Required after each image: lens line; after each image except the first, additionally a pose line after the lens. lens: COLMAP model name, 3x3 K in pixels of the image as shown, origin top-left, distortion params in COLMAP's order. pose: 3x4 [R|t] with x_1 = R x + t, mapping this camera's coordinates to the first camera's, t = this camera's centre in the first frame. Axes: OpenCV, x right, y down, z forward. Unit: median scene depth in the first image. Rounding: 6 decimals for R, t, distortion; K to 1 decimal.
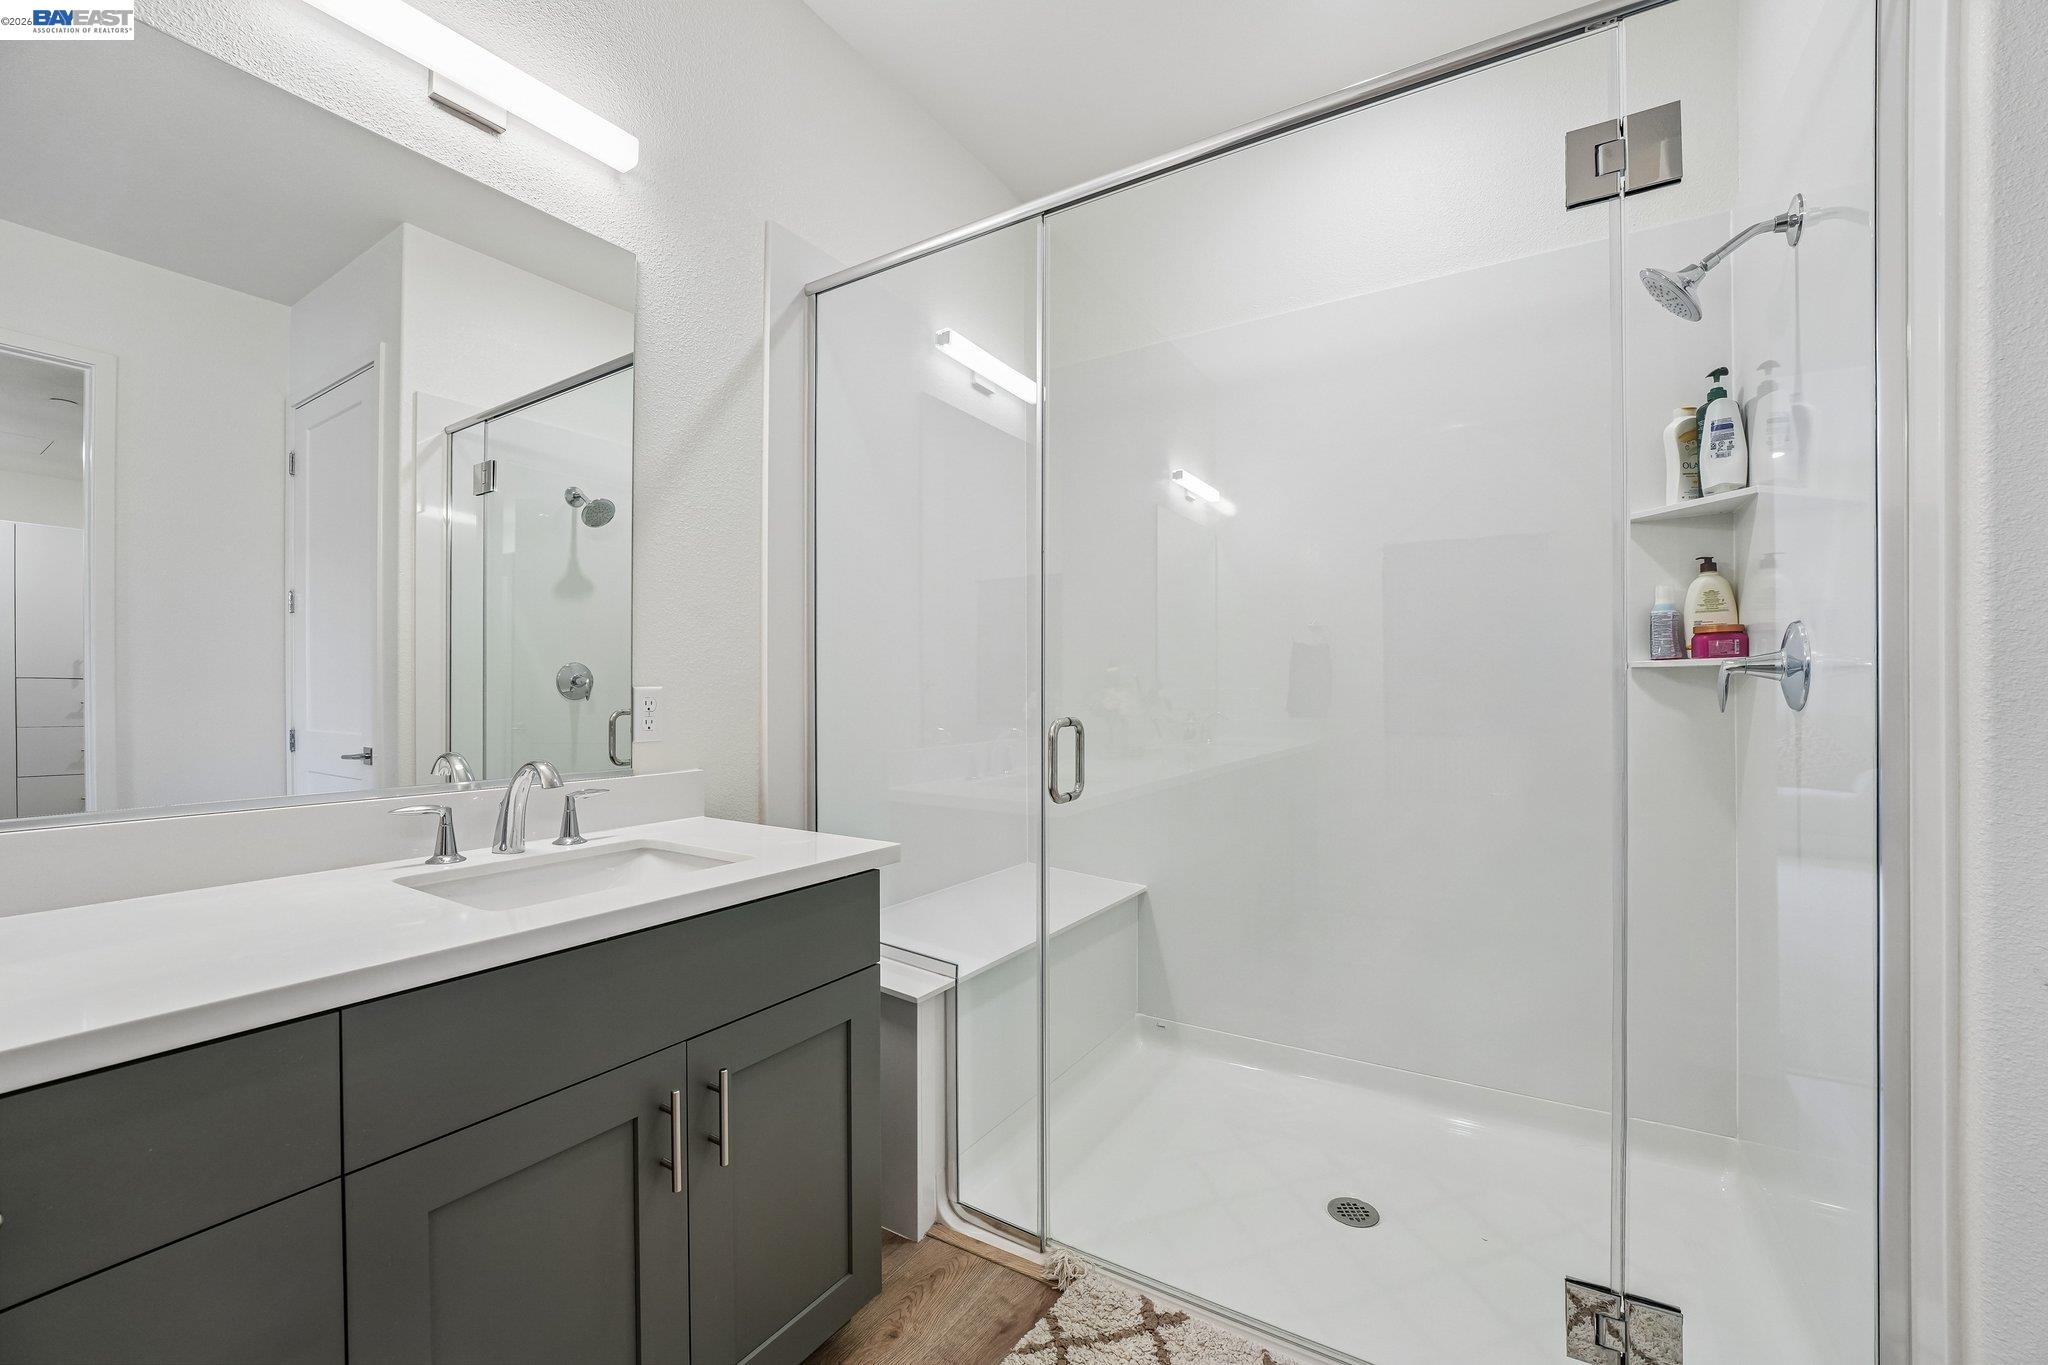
lens RADIAL K [[825.3, 0, 1011.4], [0, 825.3, 687.5], [0, 0, 1]] dist [-0.024033, 0.003815]
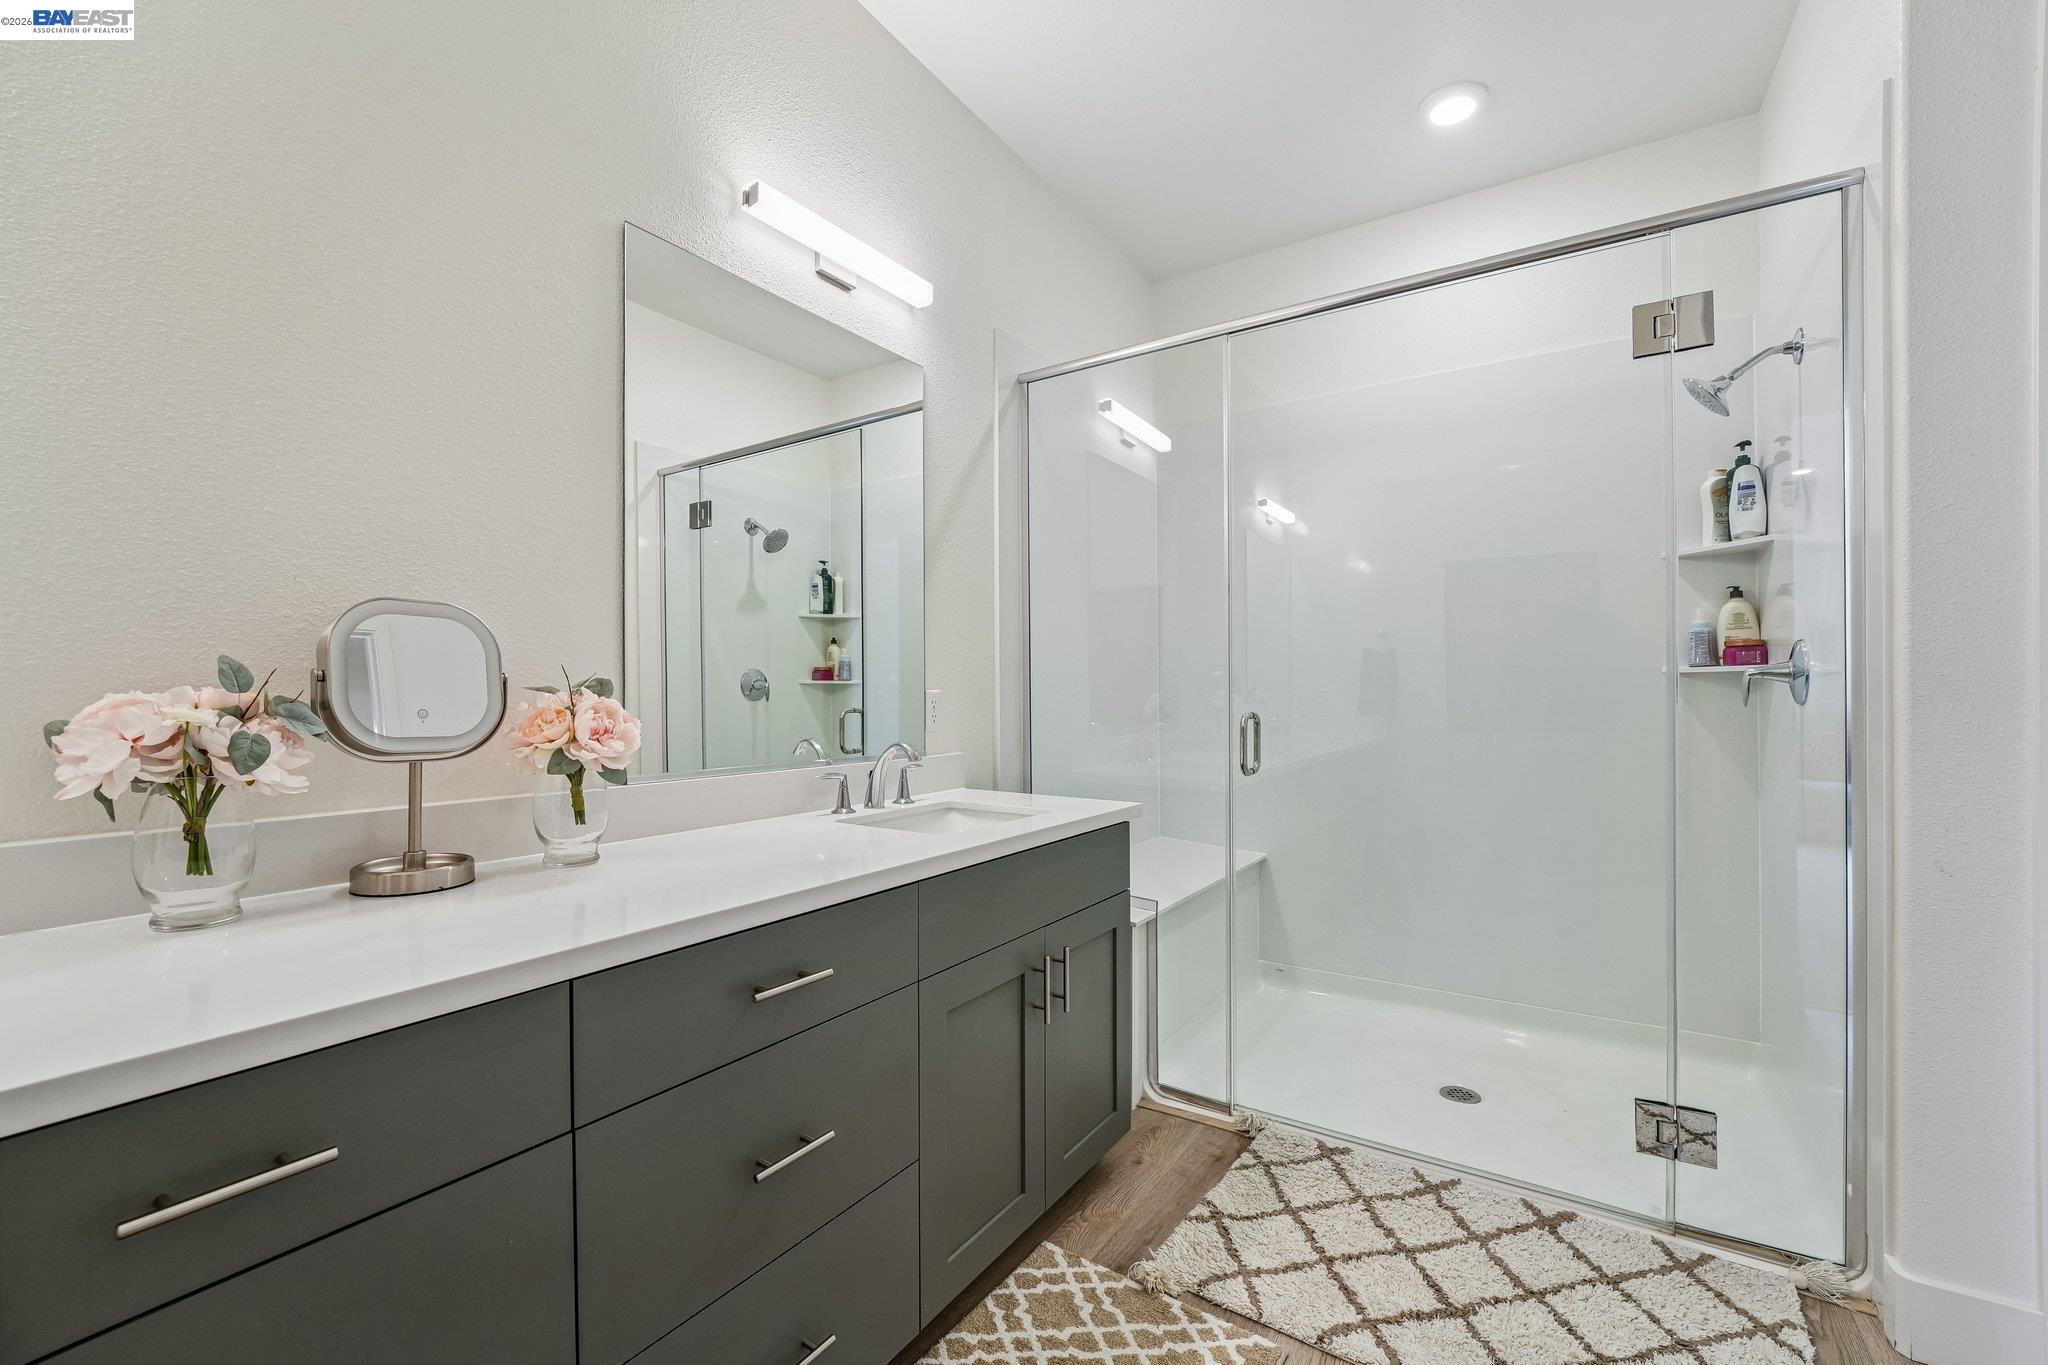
lens RADIAL K [[821.3, 0, 1025.0], [0, 821.3, 687.5], [0, 0, 1]] dist [-0.013917, 0.000281]
pose [[0.999848, -0.003178, -0.017121, -0.276363], [0.003130, 0.999991, -0.002805, -0.001337], [0.017130, 0.002751, 0.999849, -0.342840]]
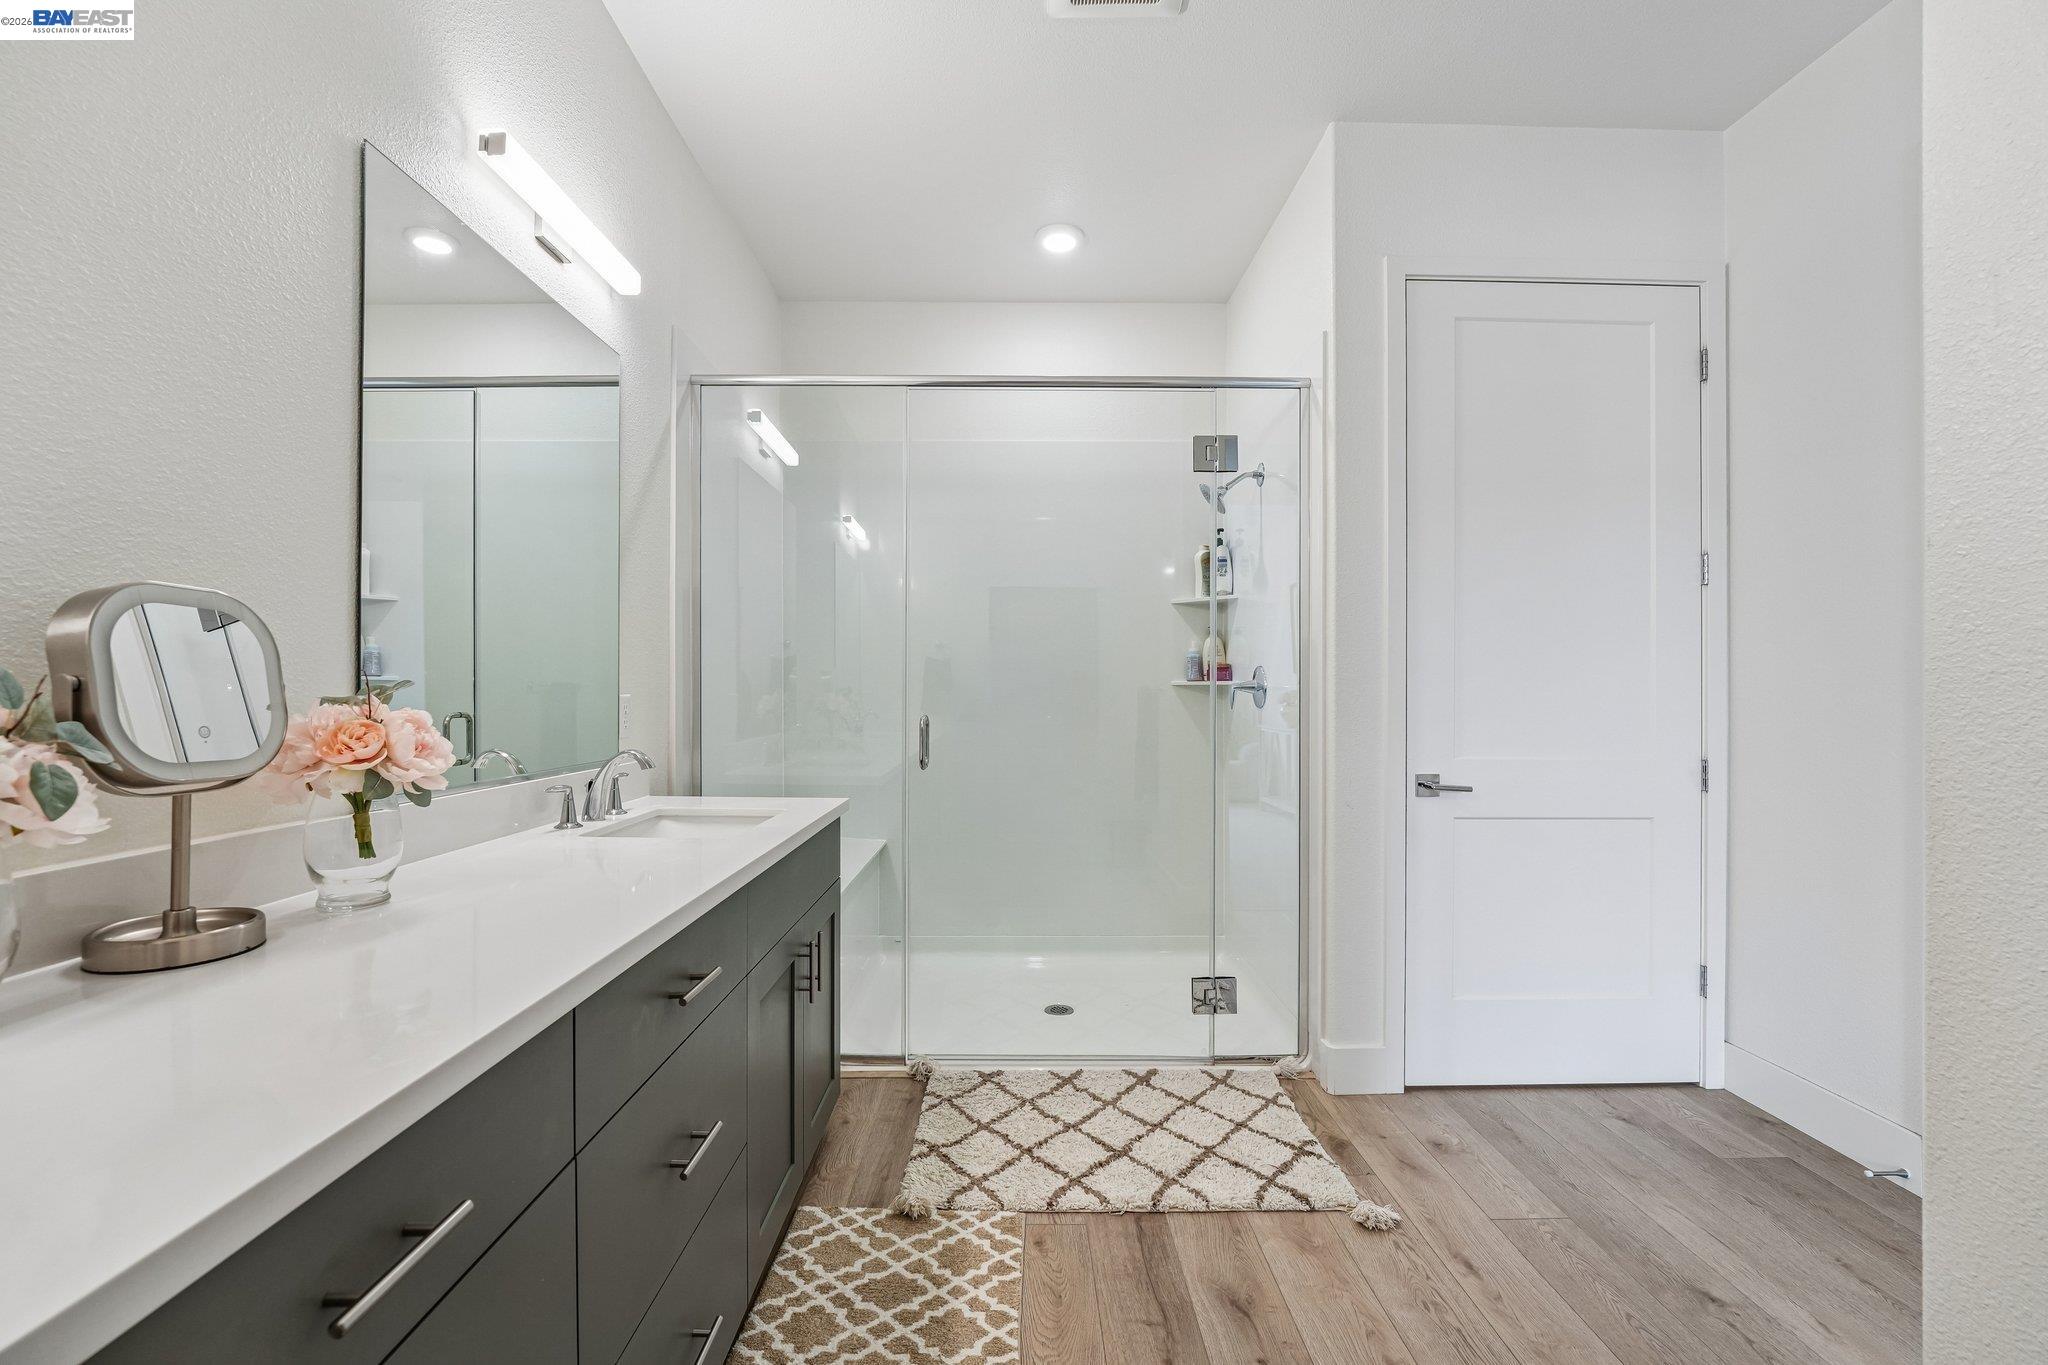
lens RADIAL K [[814.5, 0, 1001.8], [0, 814.5, 691.7], [0, 0, 1]] dist [-0.000783, -0.014464]
pose [[0.850612, 0.003419, 0.525783, -0.624867], [-0.005812, 0.999979, 0.002900, -0.014587], [-0.525762, -0.005523, 0.850614, -0.396654]]
